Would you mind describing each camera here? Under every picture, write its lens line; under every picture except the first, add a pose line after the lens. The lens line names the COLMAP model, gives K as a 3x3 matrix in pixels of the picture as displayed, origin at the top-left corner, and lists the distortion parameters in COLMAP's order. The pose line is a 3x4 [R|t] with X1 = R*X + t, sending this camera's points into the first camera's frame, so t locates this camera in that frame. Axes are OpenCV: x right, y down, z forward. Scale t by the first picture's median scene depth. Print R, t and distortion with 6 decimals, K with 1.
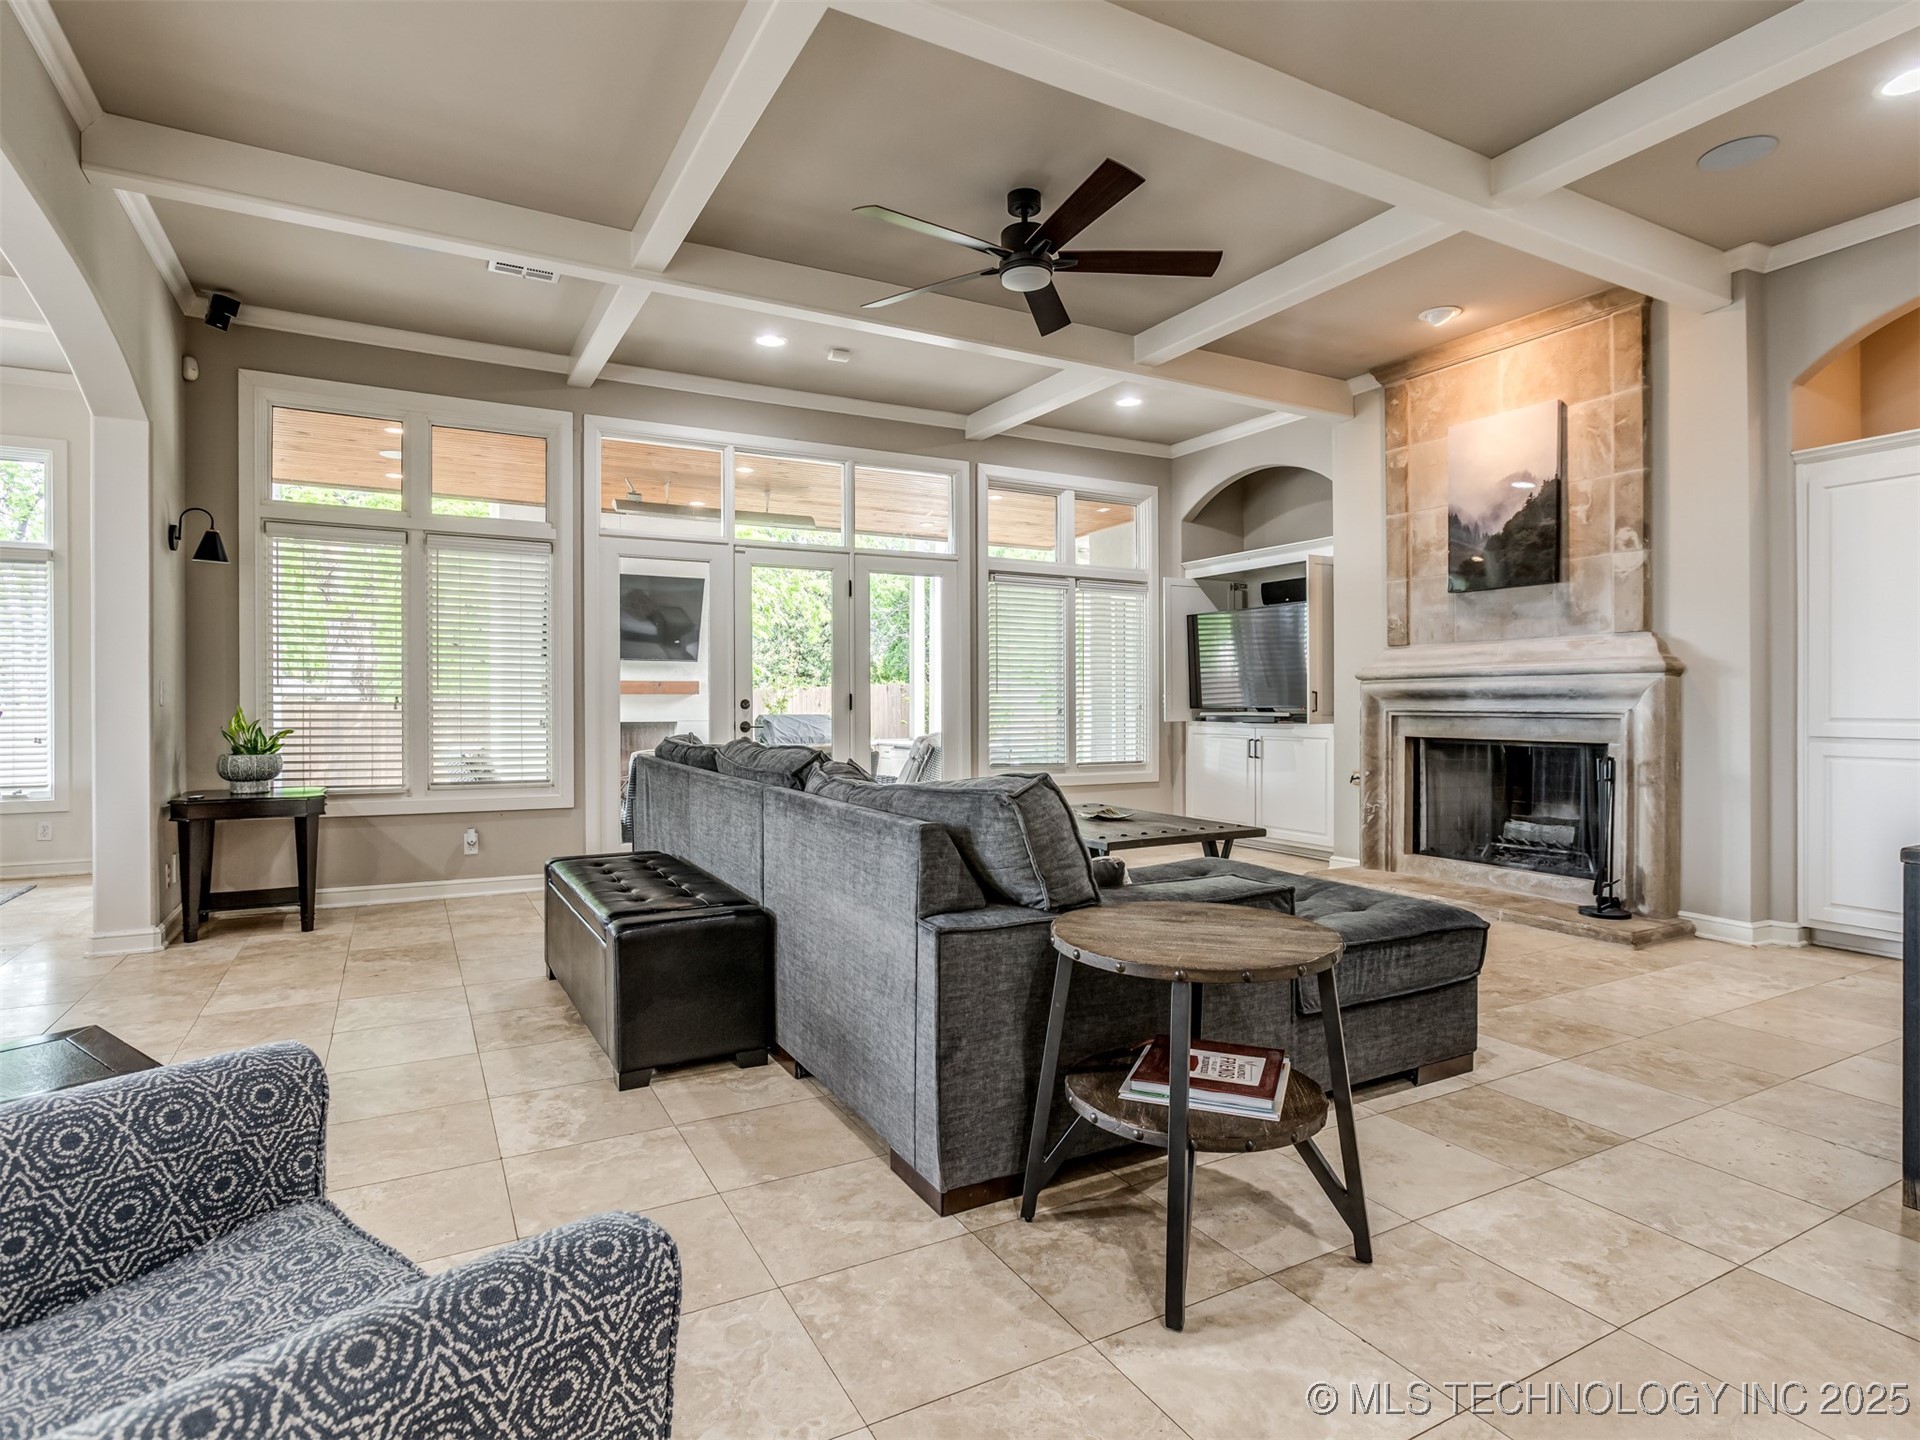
lens RADIAL K [[1026.2, 0, 960.0], [0, 1026.2, 720.0], [0, 0, 1]] dist [-0.004202, 0.000839]
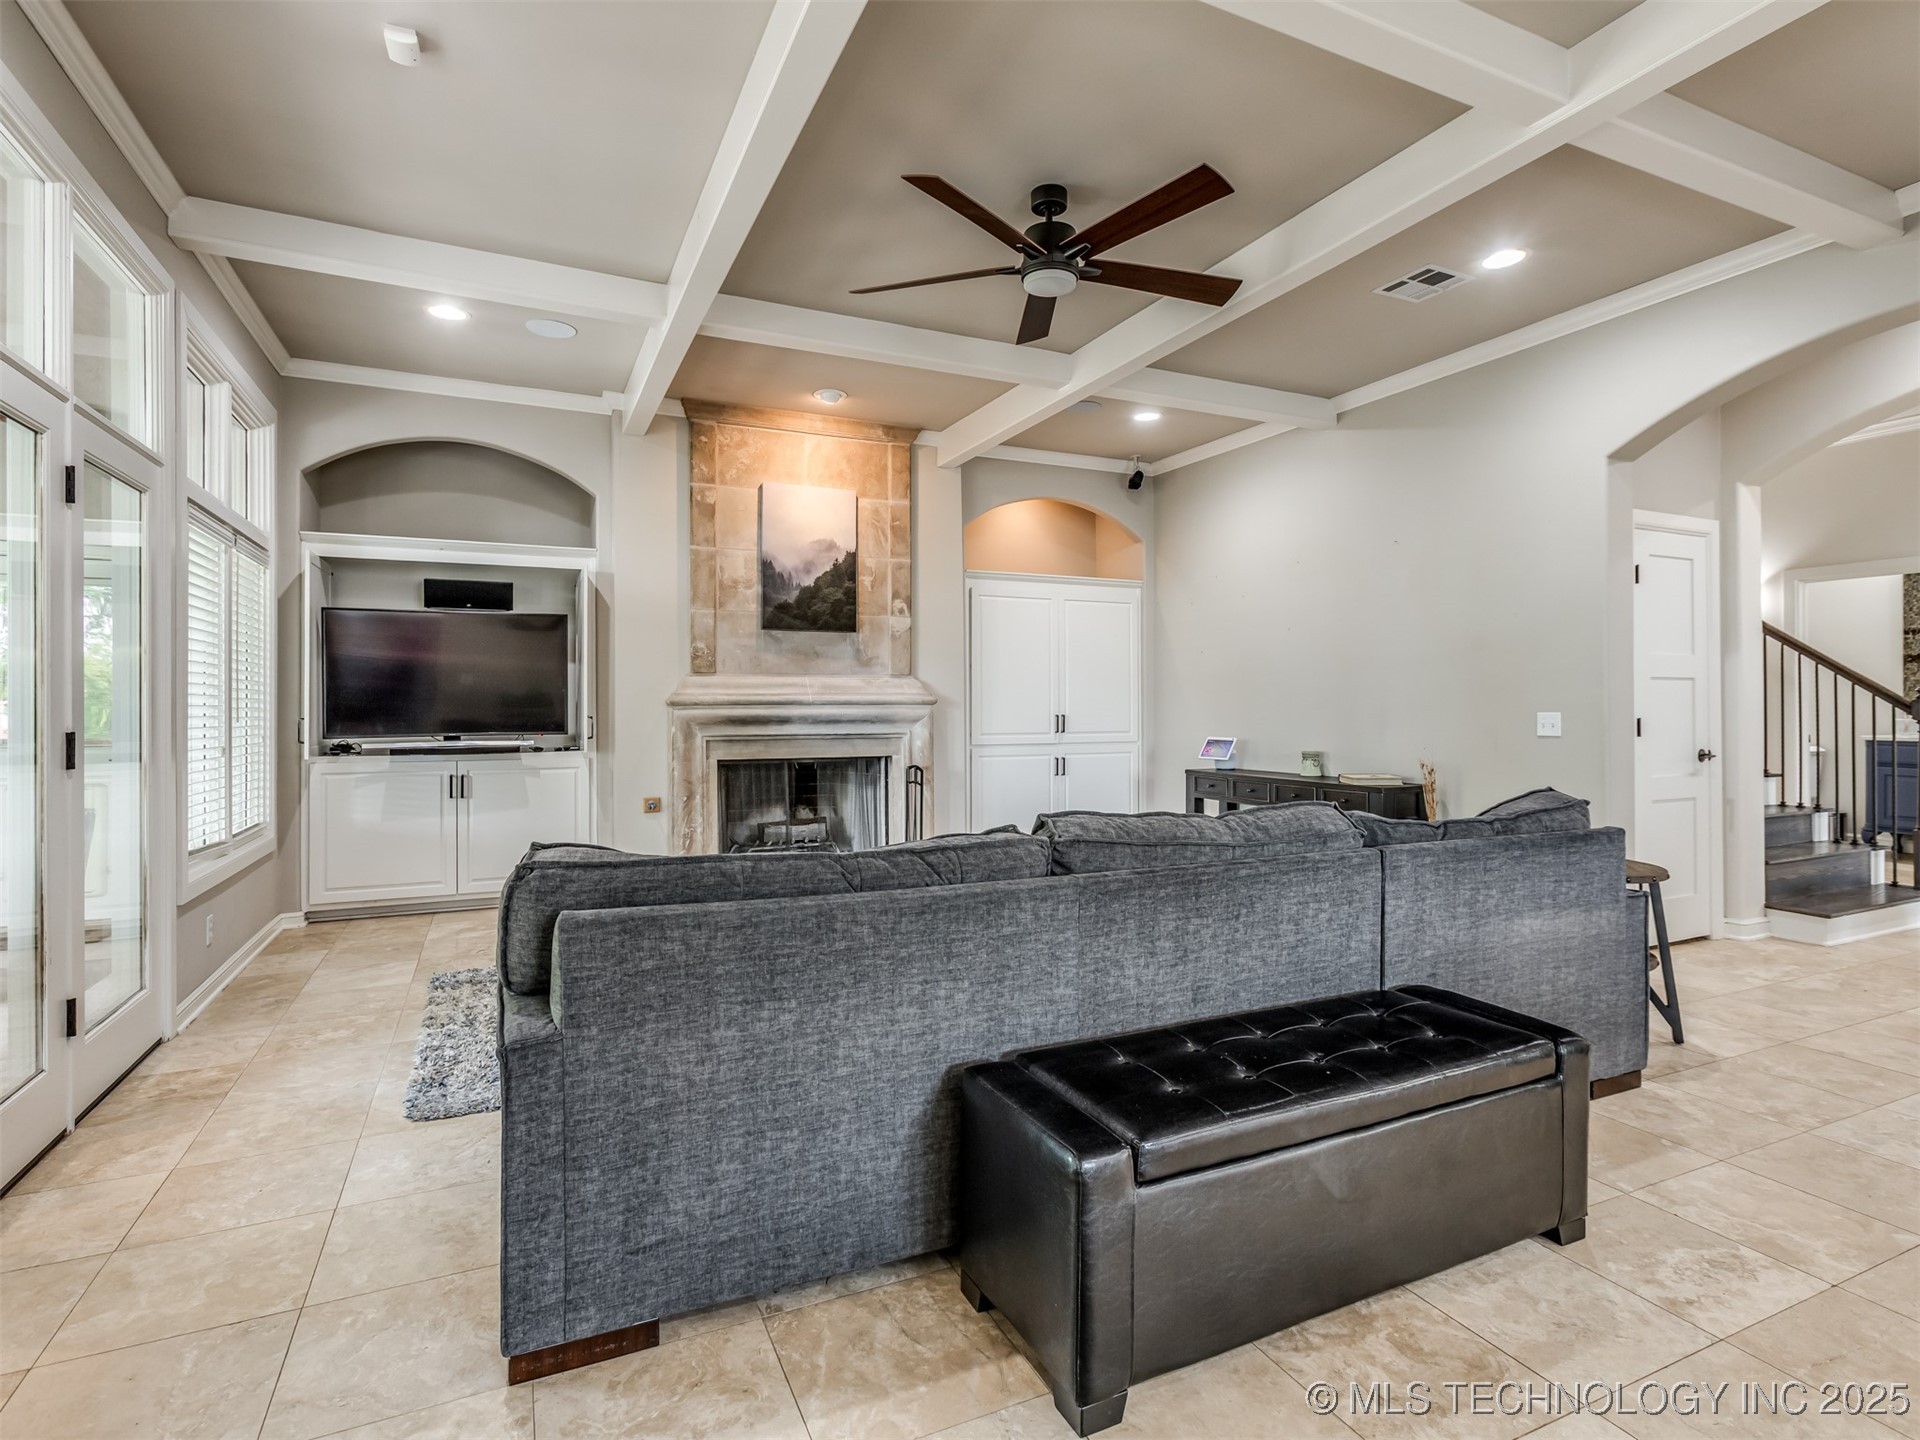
lens RADIAL K [[966.4, 0, 954.1], [0, 966.4, 707.9], [0, 0, 1]] dist [-0.022818, 0.009871]
pose [[0.067845, 0.000377, 0.997696, -0.592241], [0.021679, 0.999763, -0.001852, -0.033530], [-0.997460, 0.021755, 0.067821, 0.762944]]
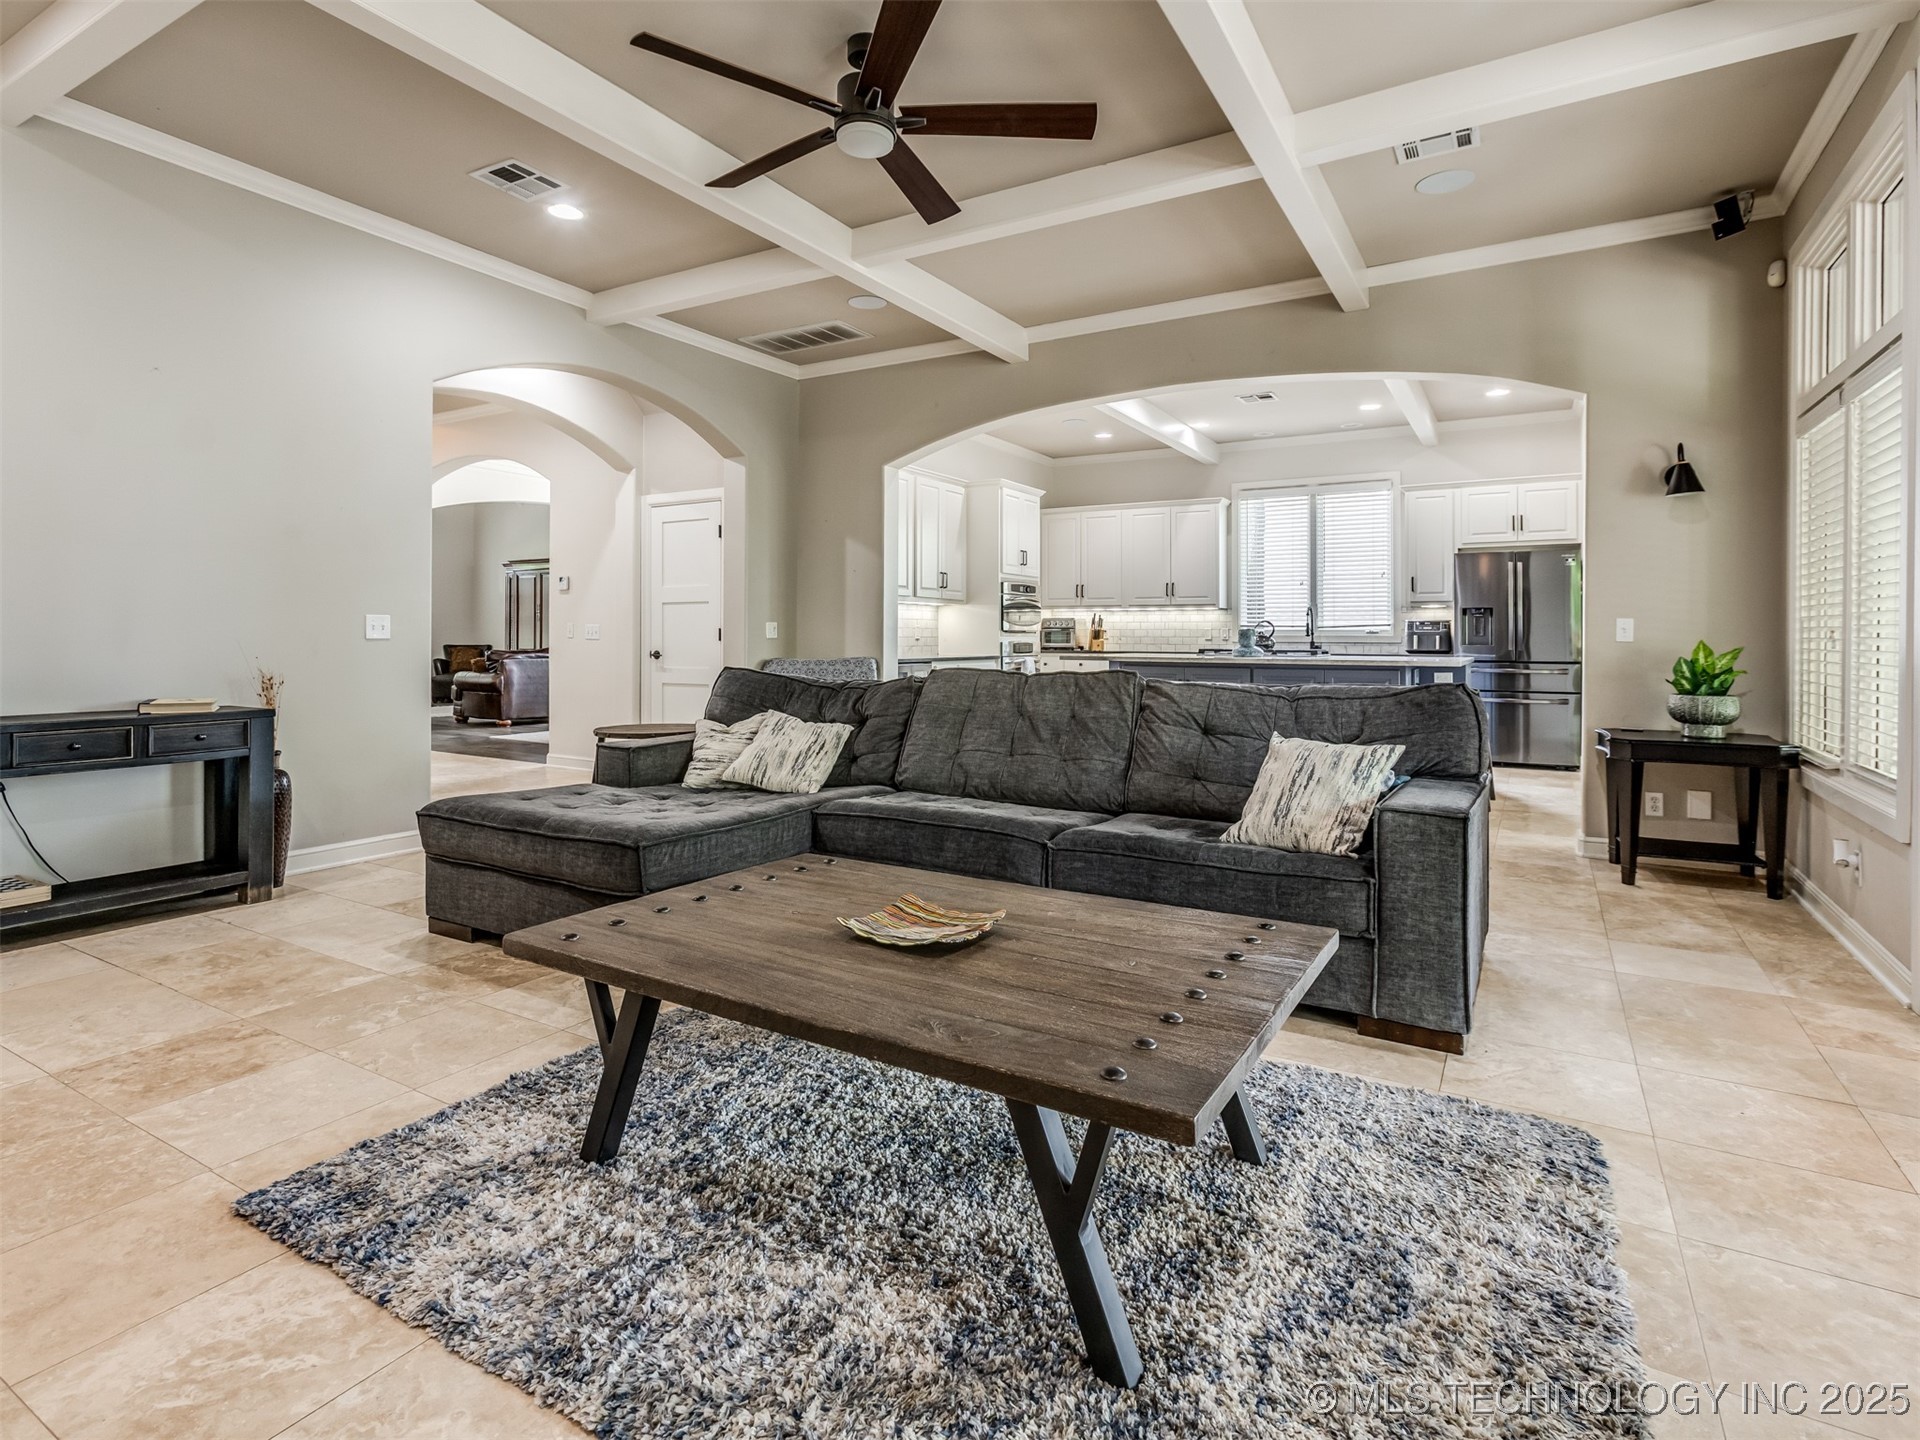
lens RADIAL K [[986.5, 0, 957.8], [0, 986.5, 627.8], [0, 0, 1]] dist [-0.023893, 0.000153]
pose [[-0.861919, -0.008006, -0.506983, 0.298768], [-0.013392, 0.999886, 0.006977, -0.019125], [0.506869, 0.012803, -0.861928, 1.287466]]
